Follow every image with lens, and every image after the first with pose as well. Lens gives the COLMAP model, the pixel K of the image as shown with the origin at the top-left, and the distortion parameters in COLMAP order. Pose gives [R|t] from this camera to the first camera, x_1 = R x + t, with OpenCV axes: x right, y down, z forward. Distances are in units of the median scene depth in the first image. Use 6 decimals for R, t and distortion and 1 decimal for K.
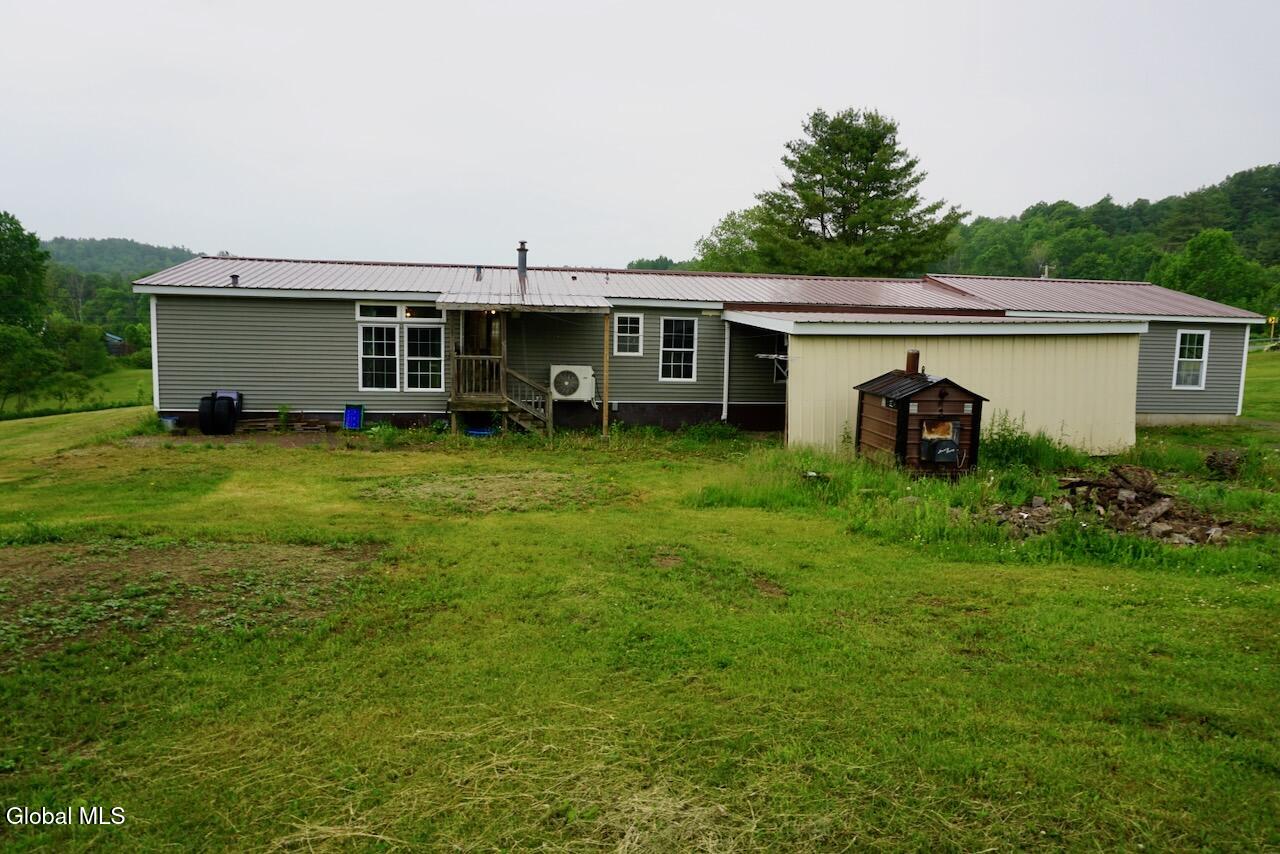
lens RADIAL K [[855.3, 0, 637.7], [0, 855.3, 422.5], [0, 0, 1]] dist [-0.049017, 0.036561]
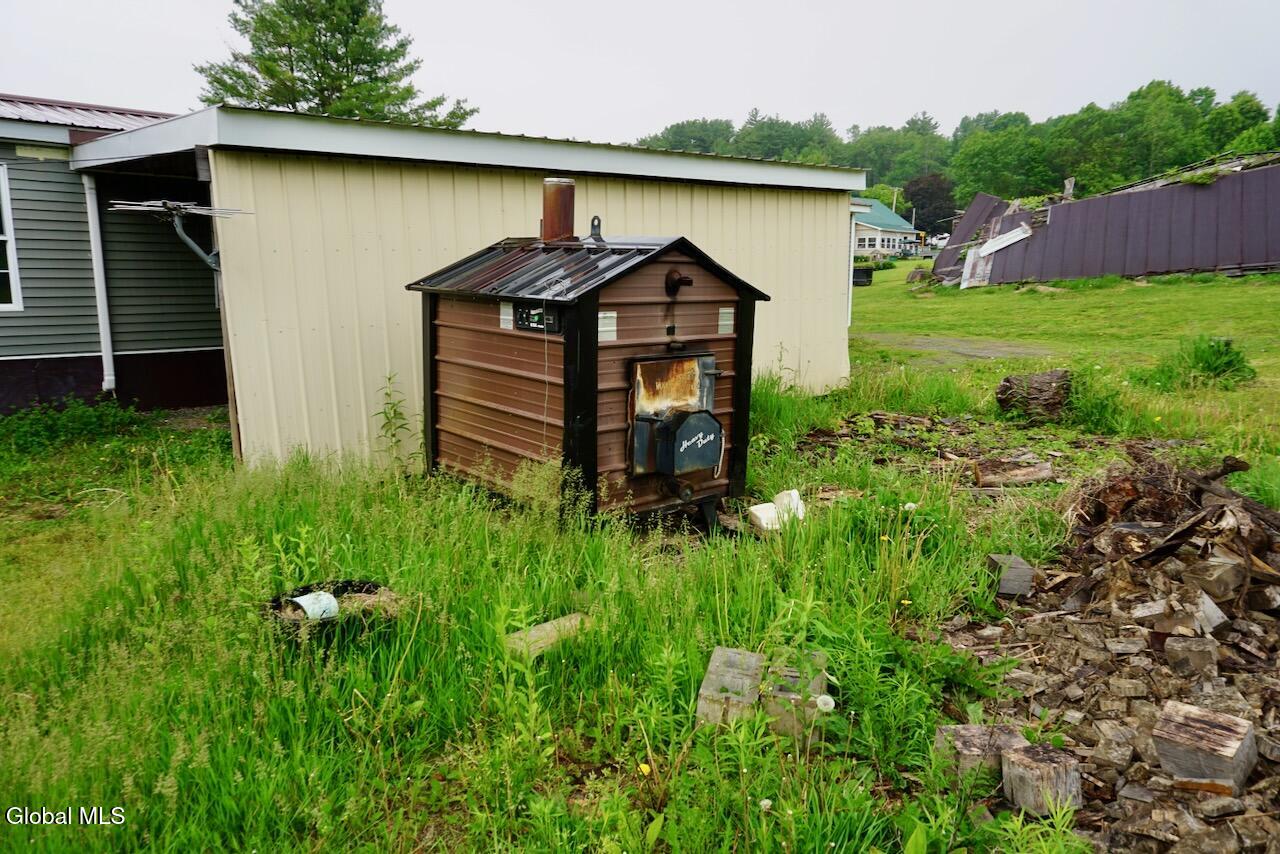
lens RADIAL K [[855.3, 0, 635.0], [0, 855.3, 418.3], [0, 0, 1]] dist [-0.049017, 0.036561]
pose [[0.839735, -0.107162, 0.532318, 0.124132], [0.073274, 0.993729, 0.084458, -0.007393], [-0.538030, -0.031917, 0.842321, 0.591310]]
